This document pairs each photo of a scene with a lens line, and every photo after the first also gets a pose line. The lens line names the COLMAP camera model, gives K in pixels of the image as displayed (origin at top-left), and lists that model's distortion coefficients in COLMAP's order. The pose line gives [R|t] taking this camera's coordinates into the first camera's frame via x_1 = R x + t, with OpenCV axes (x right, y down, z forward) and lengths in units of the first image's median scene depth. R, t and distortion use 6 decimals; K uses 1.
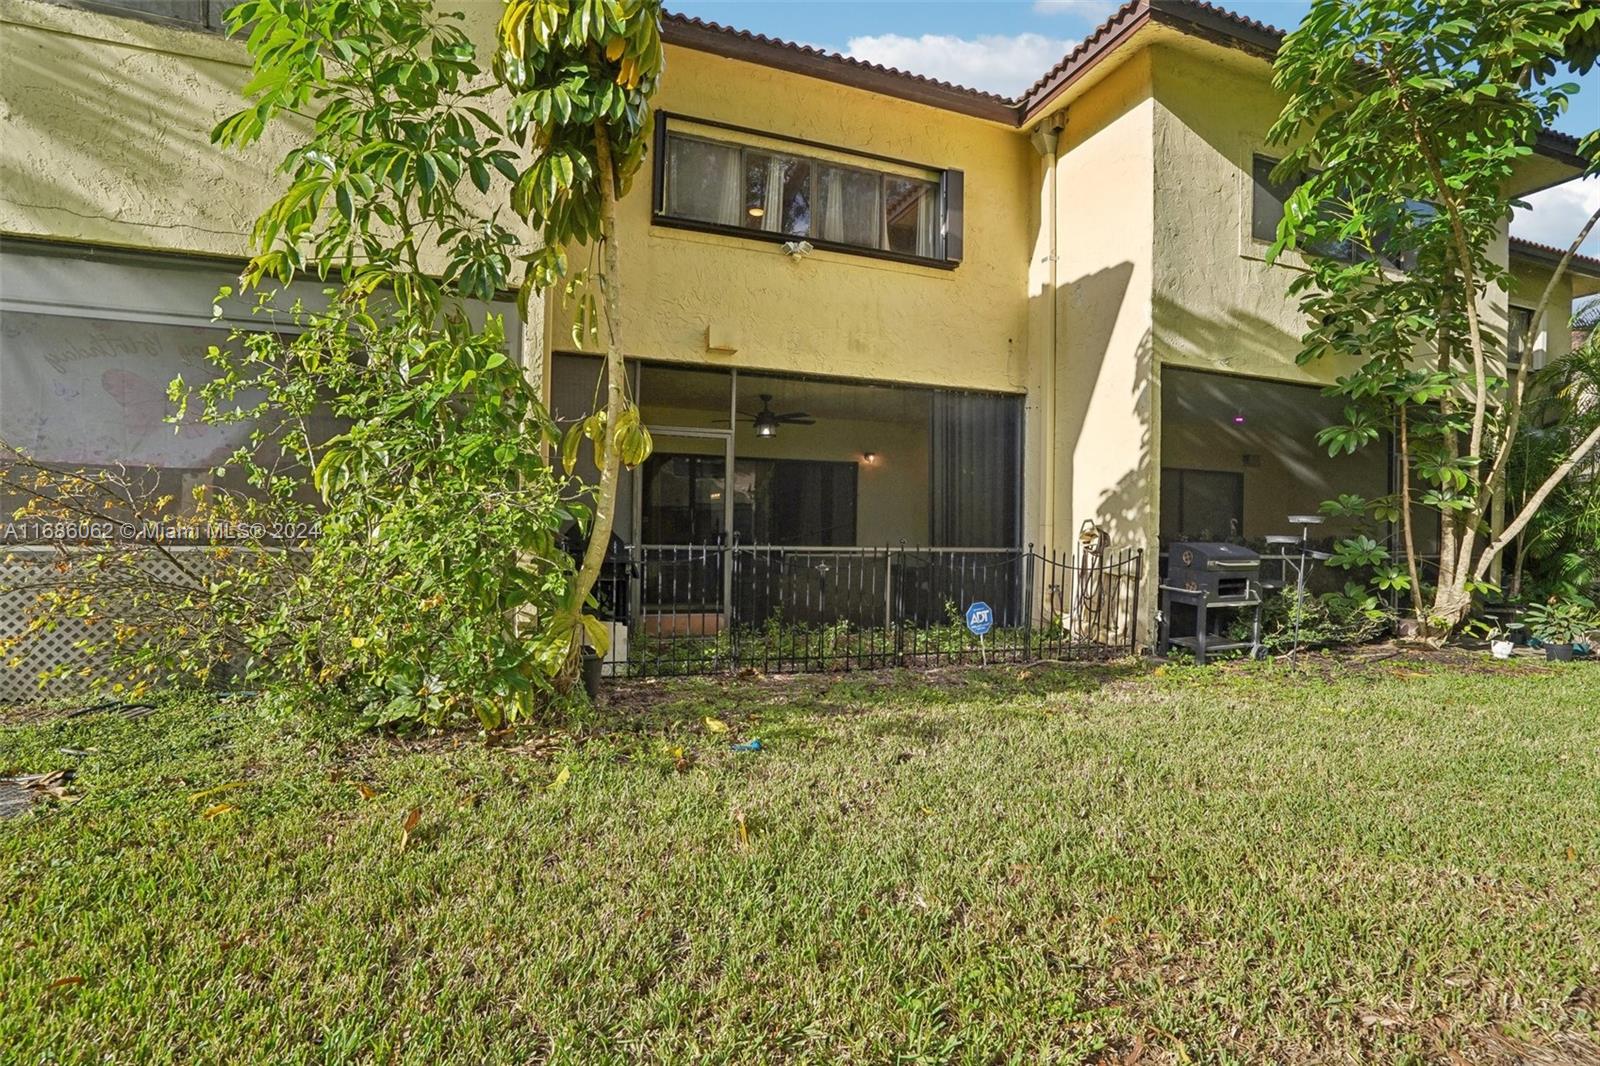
lens RADIAL K [[760.5, 0, 807.5], [0, 760.5, 534.8], [0, 0, 1]] dist [-0.023812, 0.004463]
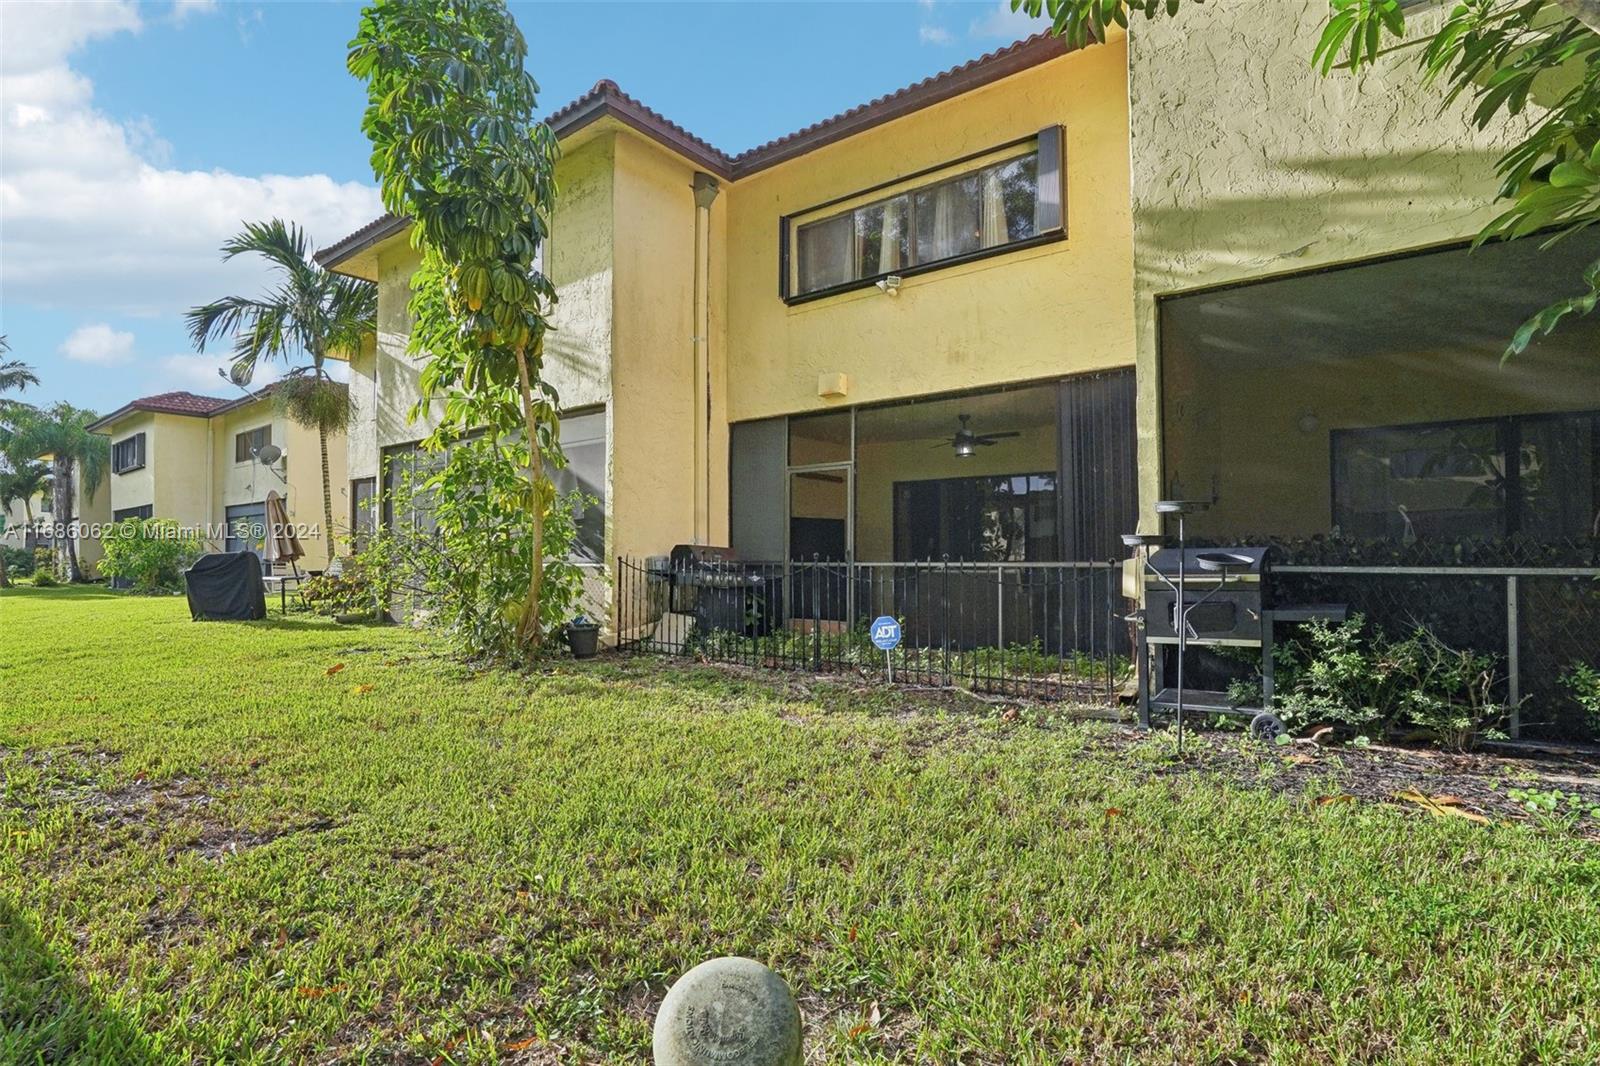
lens RADIAL K [[760.5, 0, 796.1], [0, 760.5, 542.9], [0, 0, 1]] dist [-0.023812, 0.004463]
pose [[0.516951, -0.024360, -0.855668, 0.862795], [0.005251, 0.999666, -0.025287, 0.016258], [0.855999, 0.008579, 0.516906, 0.344743]]
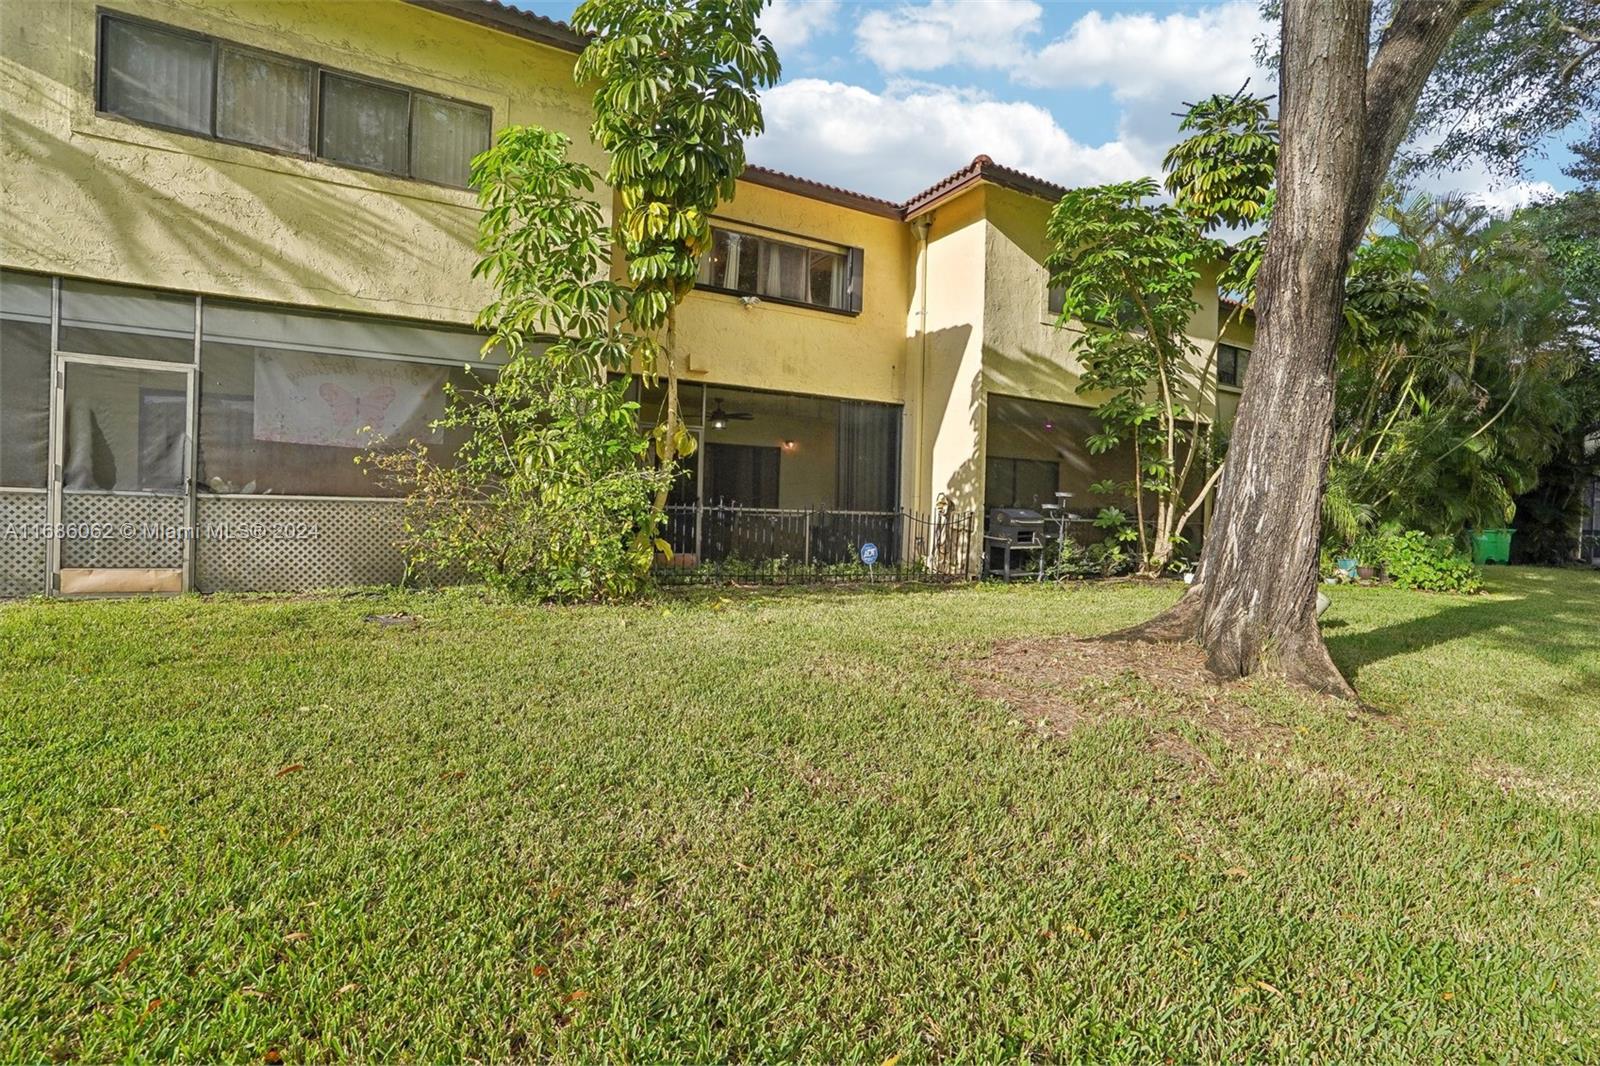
lens RADIAL K [[760.5, 0, 806.0], [0, 760.5, 527.2], [0, 0, 1]] dist [-0.023812, 0.004463]
pose [[0.990137, 0.011160, 0.139654, -0.109078], [-0.014567, 0.999620, 0.023399, 0.017281], [-0.139340, -0.025202, 0.989924, -0.473216]]
